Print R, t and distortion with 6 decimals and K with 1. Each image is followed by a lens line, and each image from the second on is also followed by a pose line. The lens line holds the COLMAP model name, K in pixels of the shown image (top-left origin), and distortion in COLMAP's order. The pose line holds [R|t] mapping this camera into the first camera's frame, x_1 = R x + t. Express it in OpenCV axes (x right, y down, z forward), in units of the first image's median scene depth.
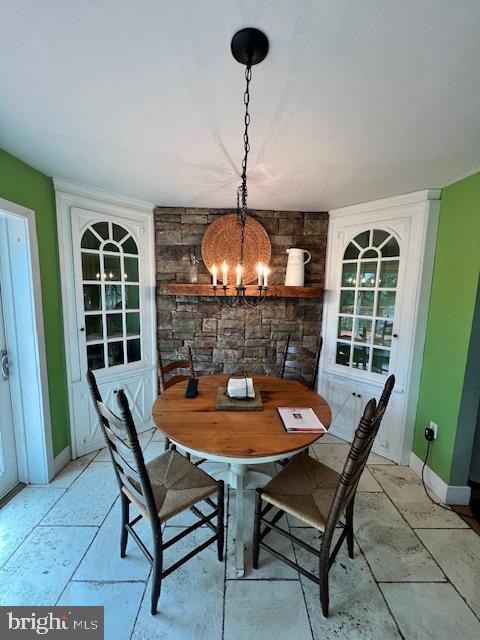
lens RADIAL K [[254.7, 0, 240.0], [0, 254.7, 320.0], [0, 0, 1]] dist [-0.000704, -0.000347]
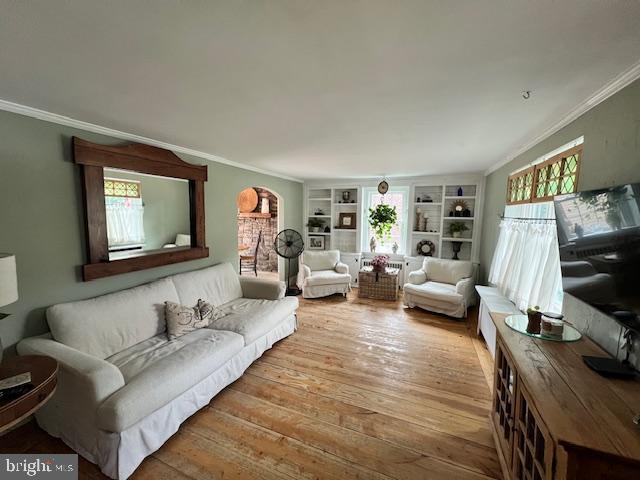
lens RADIAL K [[254.7, 0, 320.0], [0, 254.7, 240.0], [0, 0, 1]] dist [-0.000704, -0.000347]
pose [[0.910768, 0.039099, -0.411063, 1.745781], [-0.044063, 0.999025, -0.002602, 0.114314], [0.410561, 0.020483, 0.911603, -1.050602]]
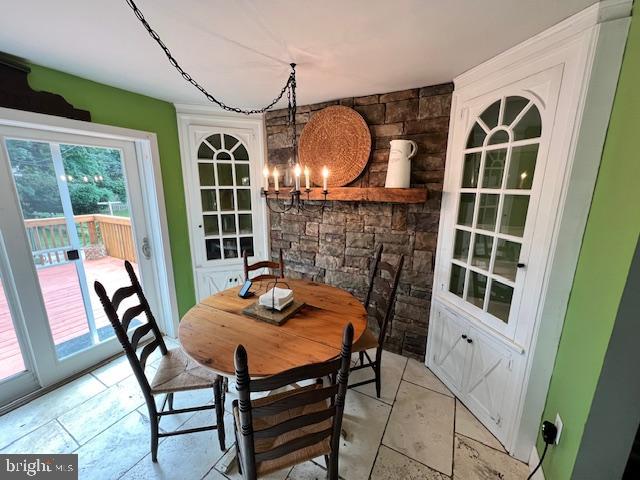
lens RADIAL K [[254.7, 0, 320.0], [0, 254.7, 240.0], [0, 0, 1]] dist [-0.000704, -0.000347]
pose [[0.870145, 0.086930, -0.485068, 0.407958], [-0.045865, 0.994332, 0.095919, -0.035301], [0.490657, -0.061216, 0.869200, 0.173591]]
